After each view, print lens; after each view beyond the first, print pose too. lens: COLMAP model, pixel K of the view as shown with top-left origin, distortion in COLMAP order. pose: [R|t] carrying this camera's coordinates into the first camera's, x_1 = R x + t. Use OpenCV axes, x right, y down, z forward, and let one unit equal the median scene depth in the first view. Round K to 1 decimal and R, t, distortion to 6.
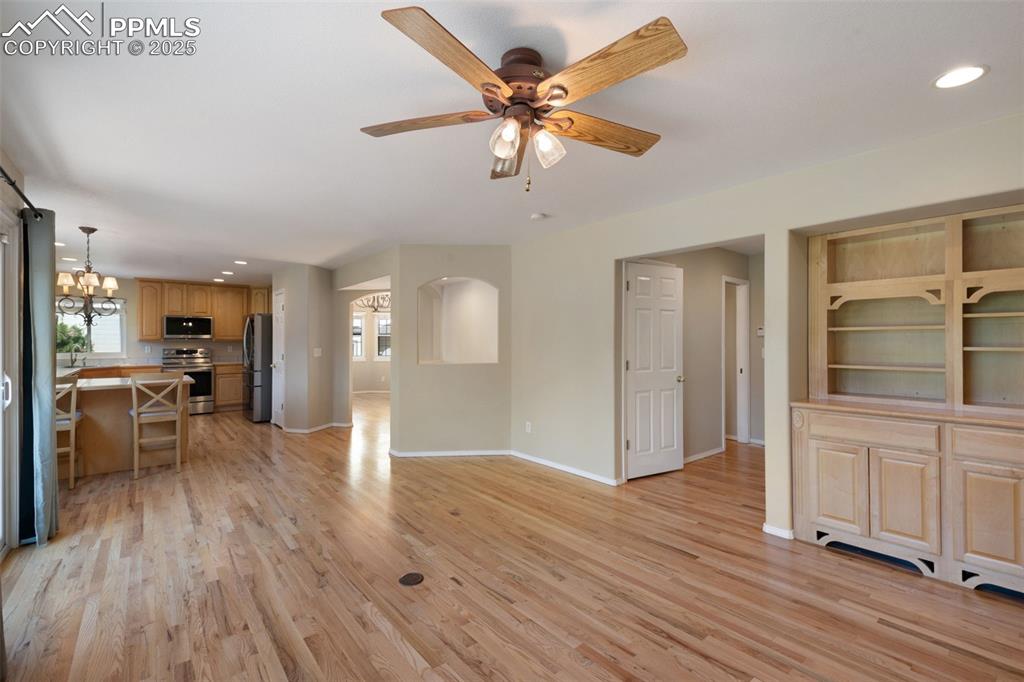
lens RADIAL K [[443.7, 0, 506.8], [0, 443.7, 346.1], [0, 0, 1]] dist [-0.001593, -0.005058]
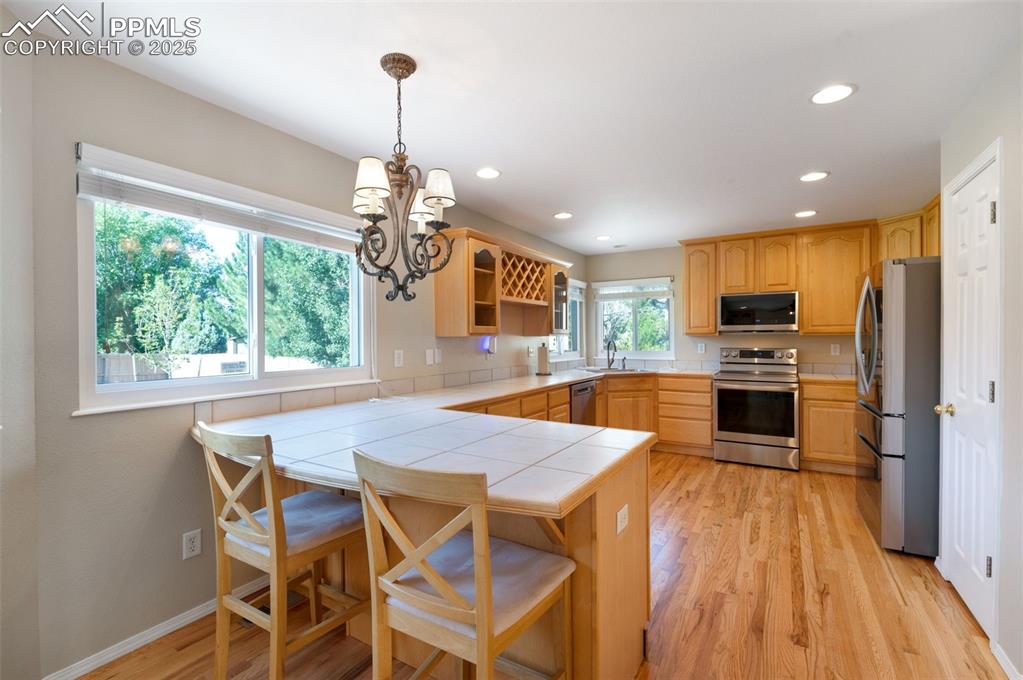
lens RADIAL K [[443.3, 0, 506.1], [0, 443.3, 332.6], [0, 0, 1]] dist [-0.001593, -0.005058]
pose [[0.325085, -0.009586, -0.945636, -0.618640], [-0.005538, 0.999912, -0.012040, -0.014328], [0.945669, 0.009151, 0.325003, 1.116168]]
